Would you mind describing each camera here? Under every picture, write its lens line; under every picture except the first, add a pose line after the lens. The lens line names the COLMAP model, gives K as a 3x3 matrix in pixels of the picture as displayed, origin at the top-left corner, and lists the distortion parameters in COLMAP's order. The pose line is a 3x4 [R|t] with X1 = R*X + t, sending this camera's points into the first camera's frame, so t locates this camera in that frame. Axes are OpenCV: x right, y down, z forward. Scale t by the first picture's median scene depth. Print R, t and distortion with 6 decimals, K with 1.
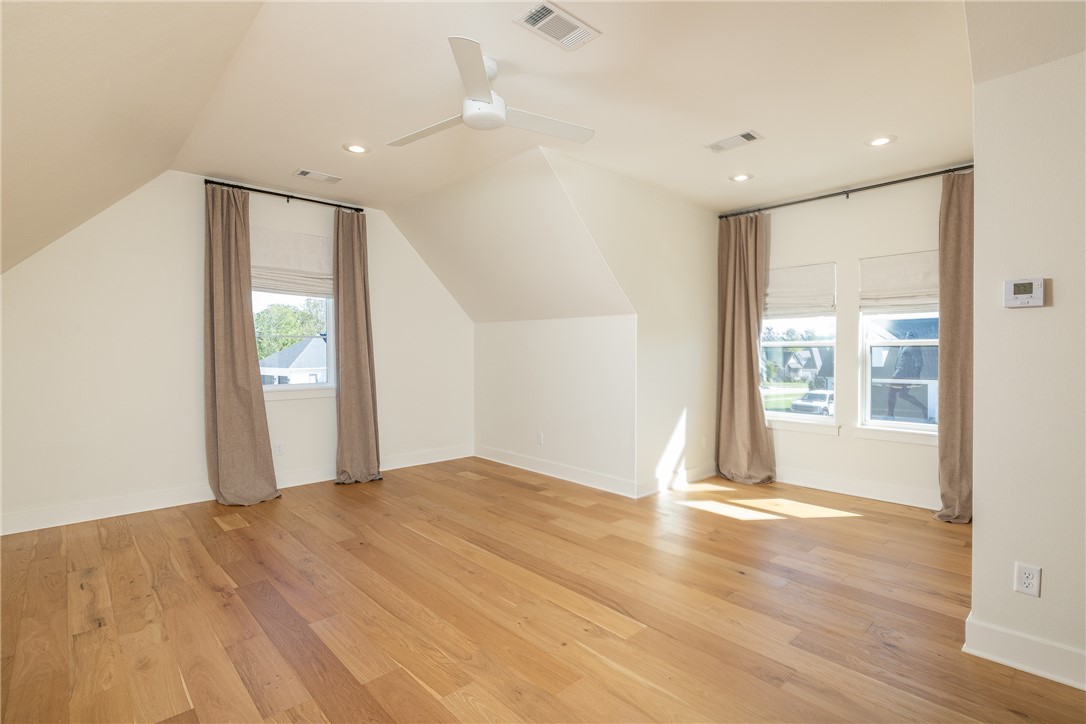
lens RADIAL K [[518.4, 0, 545.9], [0, 518.4, 364.4], [0, 0, 1]] dist [-0.010138, 0.001273]
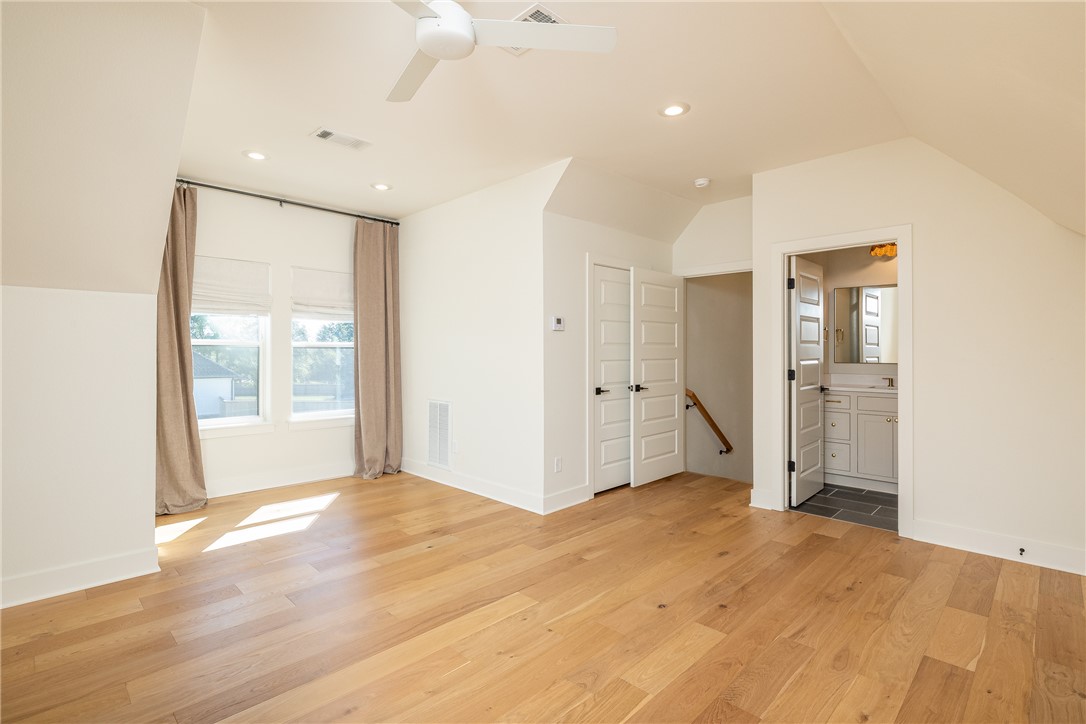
lens RADIAL K [[518.4, 0, 544.0], [0, 518.4, 354.3], [0, 0, 1]] dist [-0.010138, 0.001273]
pose [[-0.048813, -0.001981, 0.998806, -0.533280], [0.019017, 0.999815, 0.002912, -0.012578], [-0.998627, 0.019136, -0.048767, 0.552985]]
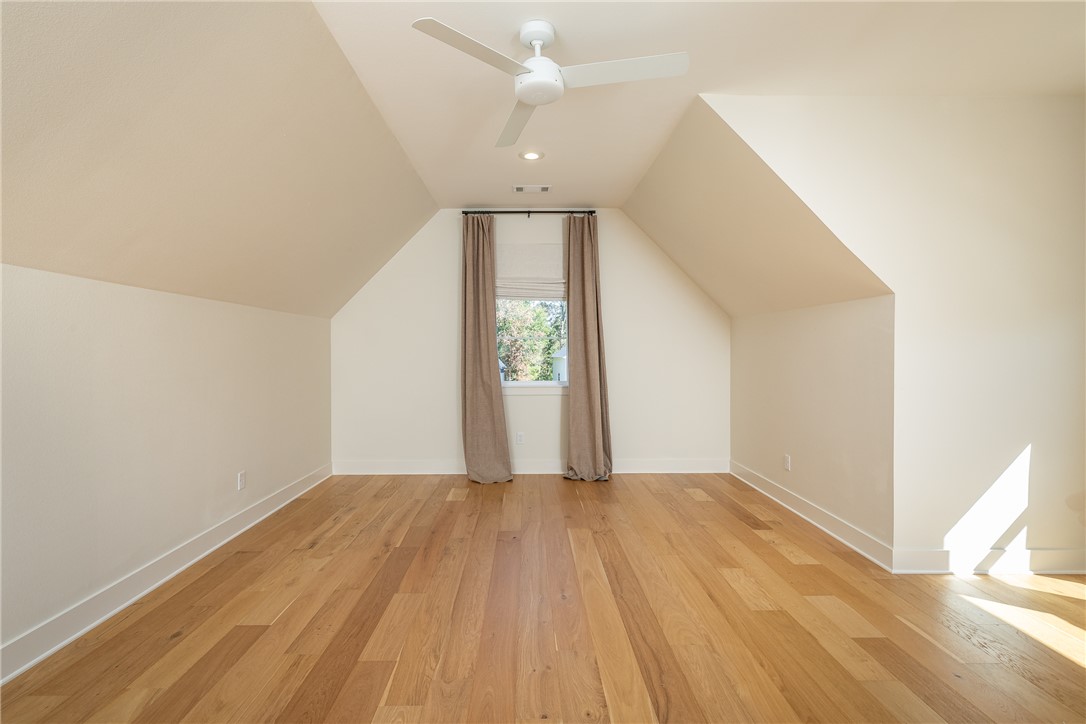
lens RADIAL K [[518.4, 0, 527.3], [0, 518.4, 360.5], [0, 0, 1]] dist [-0.010138, 0.001273]
pose [[0.731180, 0.007889, -0.682139, 0.289666], [-0.015350, 0.999870, -0.004890, -0.000756], [0.682012, 0.014046, 0.731206, 0.207881]]
